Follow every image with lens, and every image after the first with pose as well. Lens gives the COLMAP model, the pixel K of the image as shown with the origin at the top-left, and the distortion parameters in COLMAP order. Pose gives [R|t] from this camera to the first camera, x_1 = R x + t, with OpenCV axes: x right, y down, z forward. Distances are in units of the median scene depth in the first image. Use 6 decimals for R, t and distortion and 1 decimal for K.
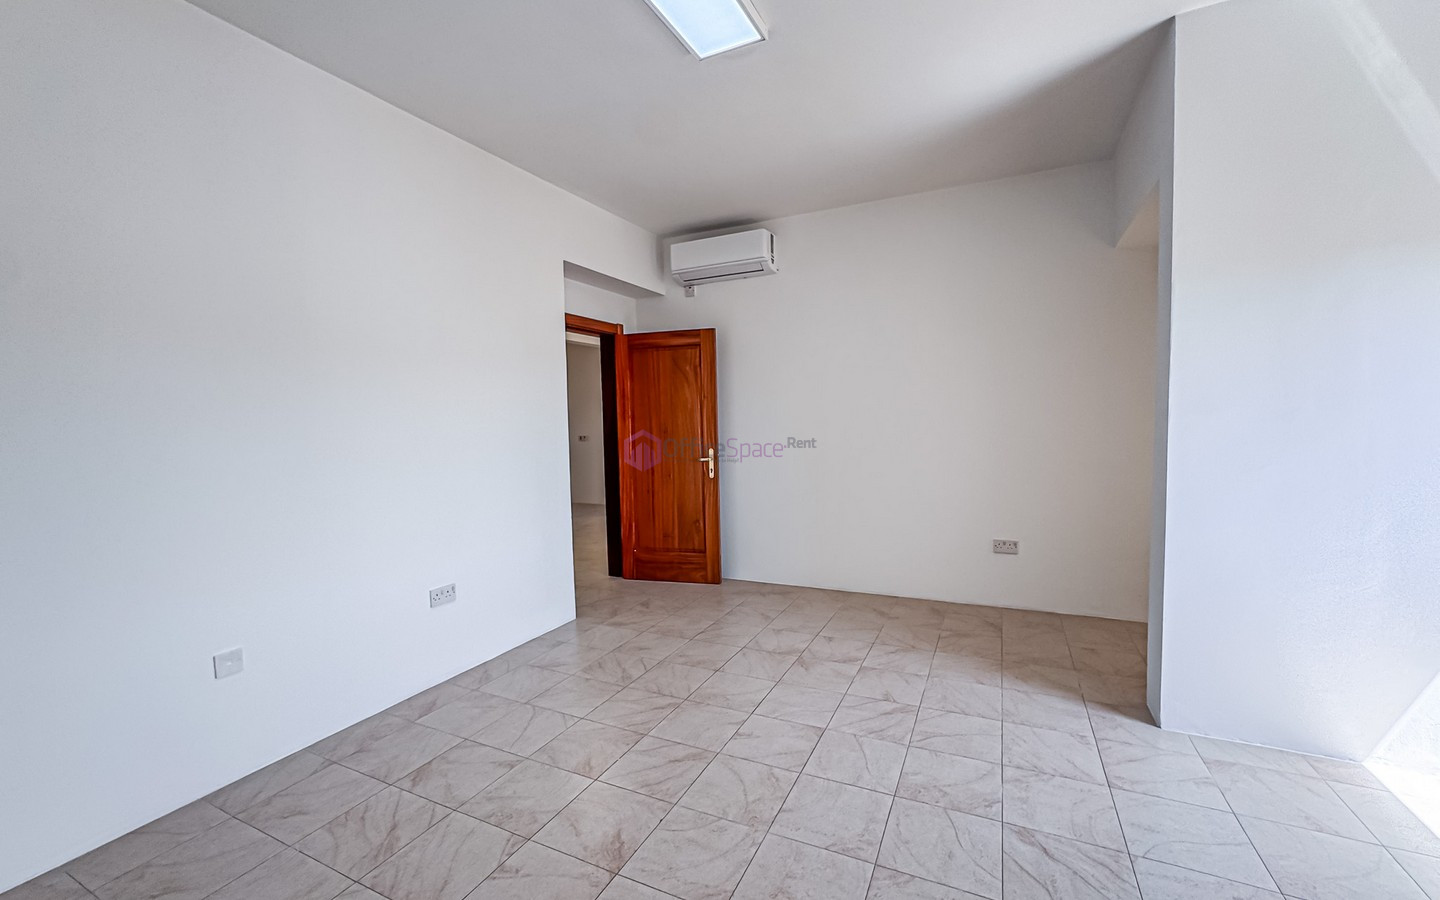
lens RADIAL K [[581.2, 0, 722.0], [0, 581.2, 453.2], [0, 0, 1]] dist [-0.035792, 0.015468]
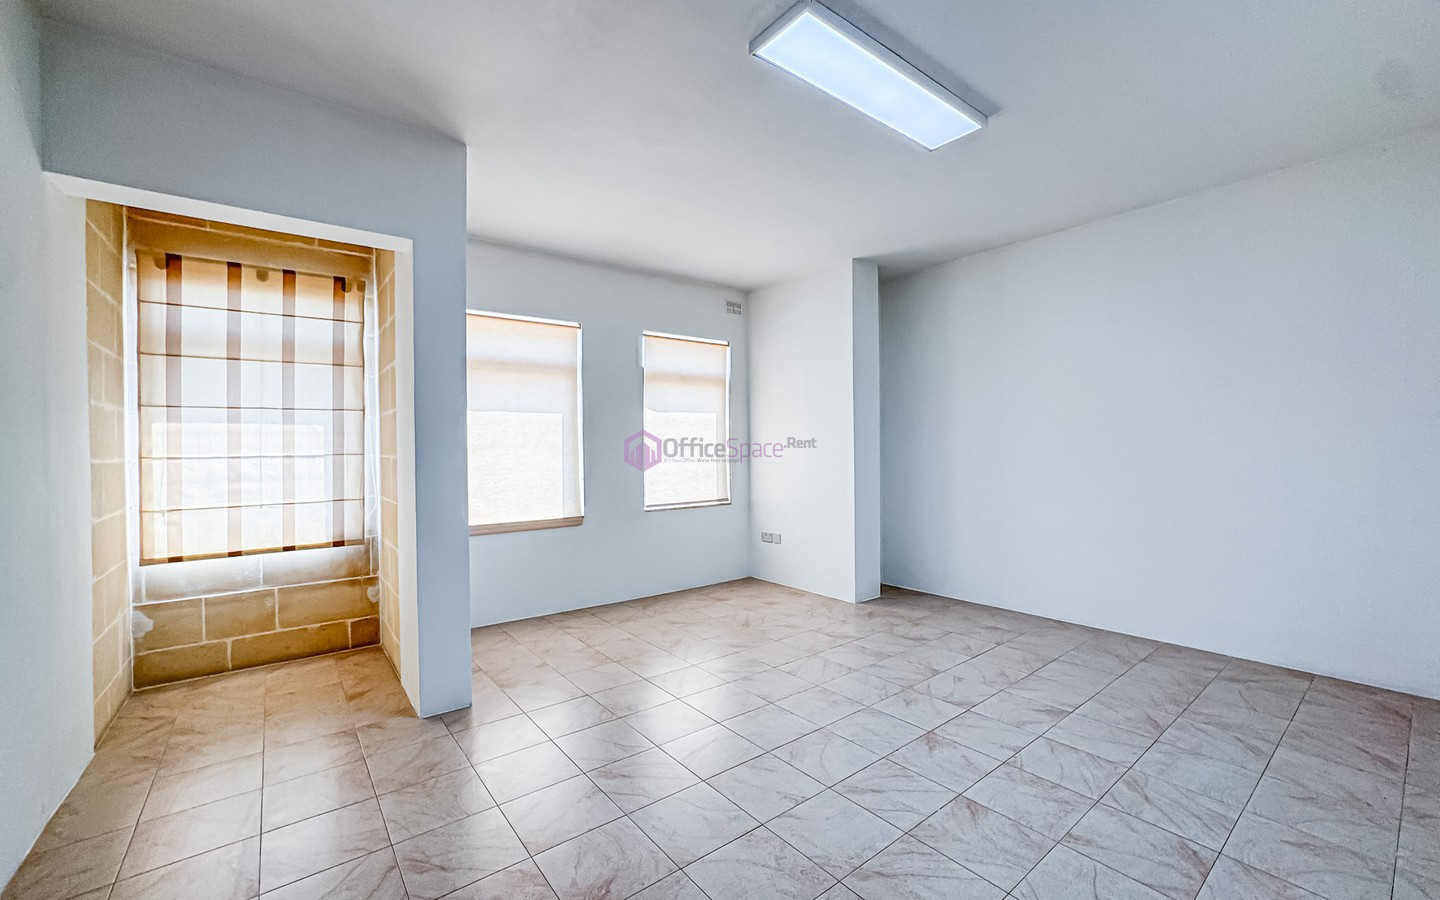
lens RADIAL K [[606.9, 0, 723.0], [0, 606.9, 452.4], [0, 0, 1]] dist [-0.042183, 0.019420]
pose [[-0.904500, 0.033677, 0.425141, -0.296107], [0.058448, 0.997260, 0.045353, -0.090498], [-0.422449, 0.065871, -0.903990, 1.992427]]
